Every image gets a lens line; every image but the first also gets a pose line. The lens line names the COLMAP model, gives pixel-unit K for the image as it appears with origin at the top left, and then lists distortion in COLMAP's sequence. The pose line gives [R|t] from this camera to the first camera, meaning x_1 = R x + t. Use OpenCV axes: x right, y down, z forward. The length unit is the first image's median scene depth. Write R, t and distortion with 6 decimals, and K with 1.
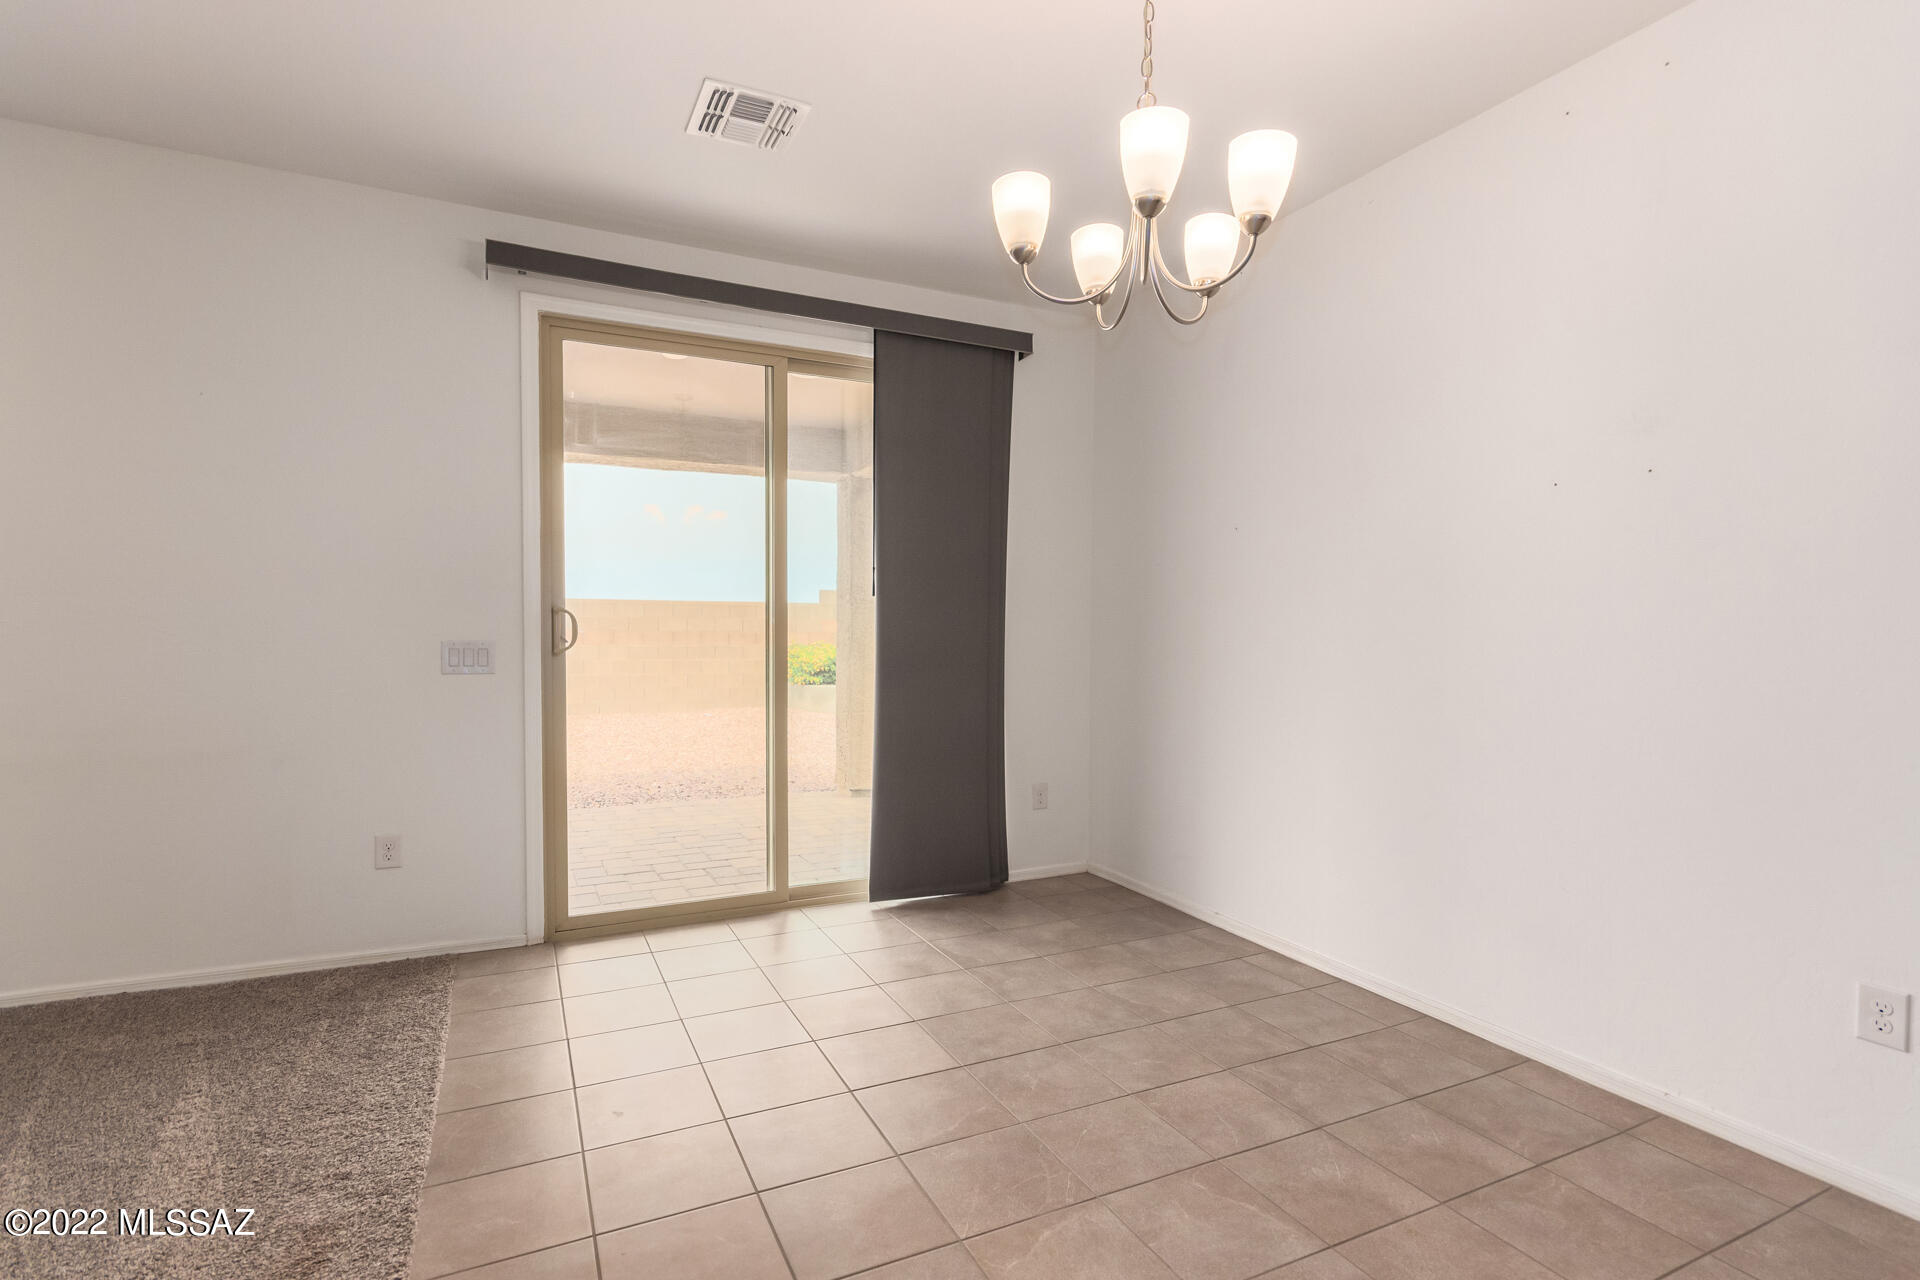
lens RADIAL K [[873.8, 0, 960.0], [0, 873.8, 640.0], [0, 0, 1]] dist [0.009895, 0.000068]
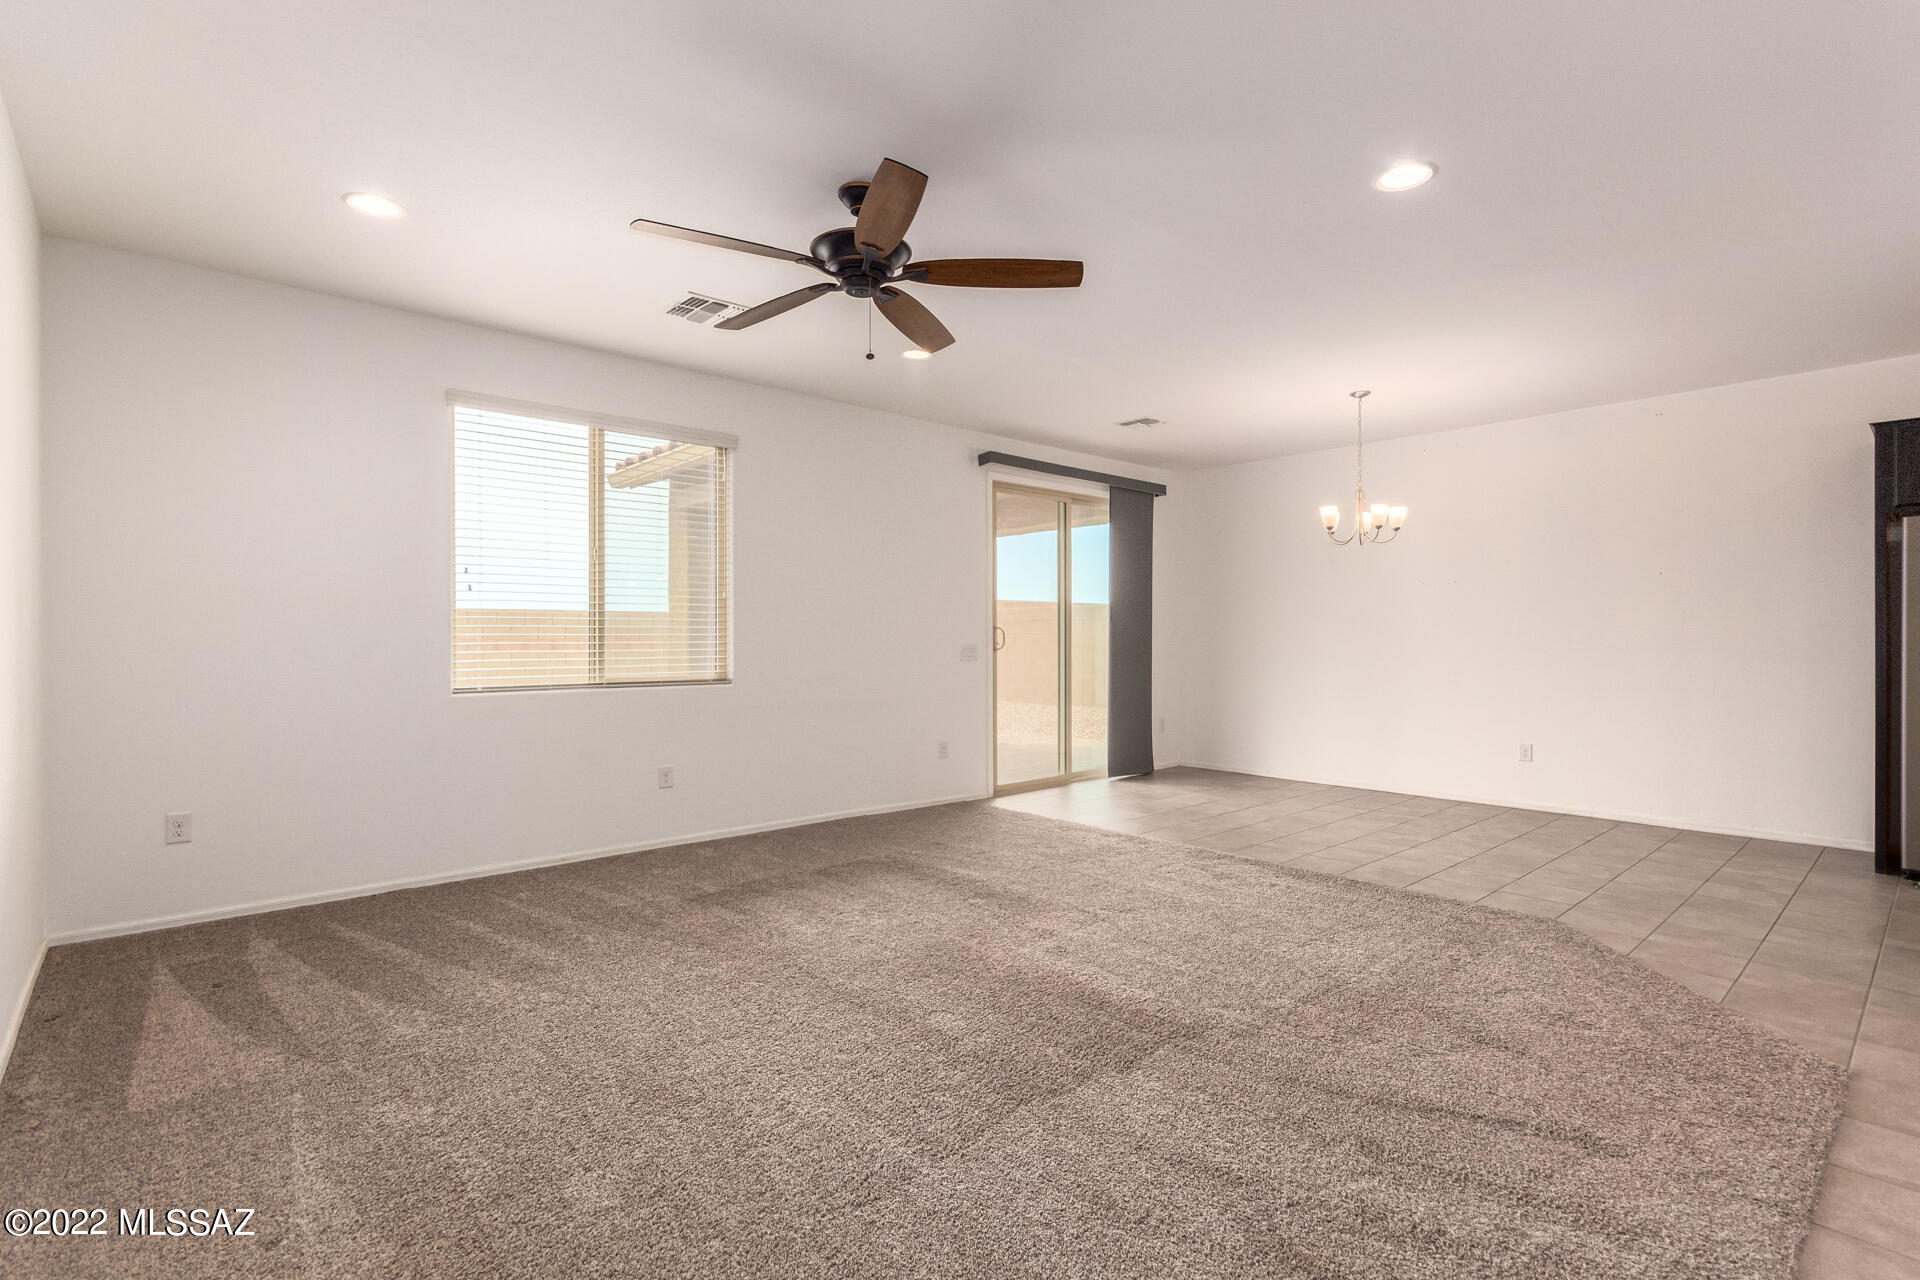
lens RADIAL K [[896.3, 0, 960.0], [0, 896.3, 640.0], [0, 0, 1]] dist [-0.000558, -0.000026]
pose [[0.954033, -0.003062, 0.299687, -1.016660], [0.003158, 0.999995, 0.000163, -0.009632], [-0.299686, 0.000791, 0.954038, -0.809065]]
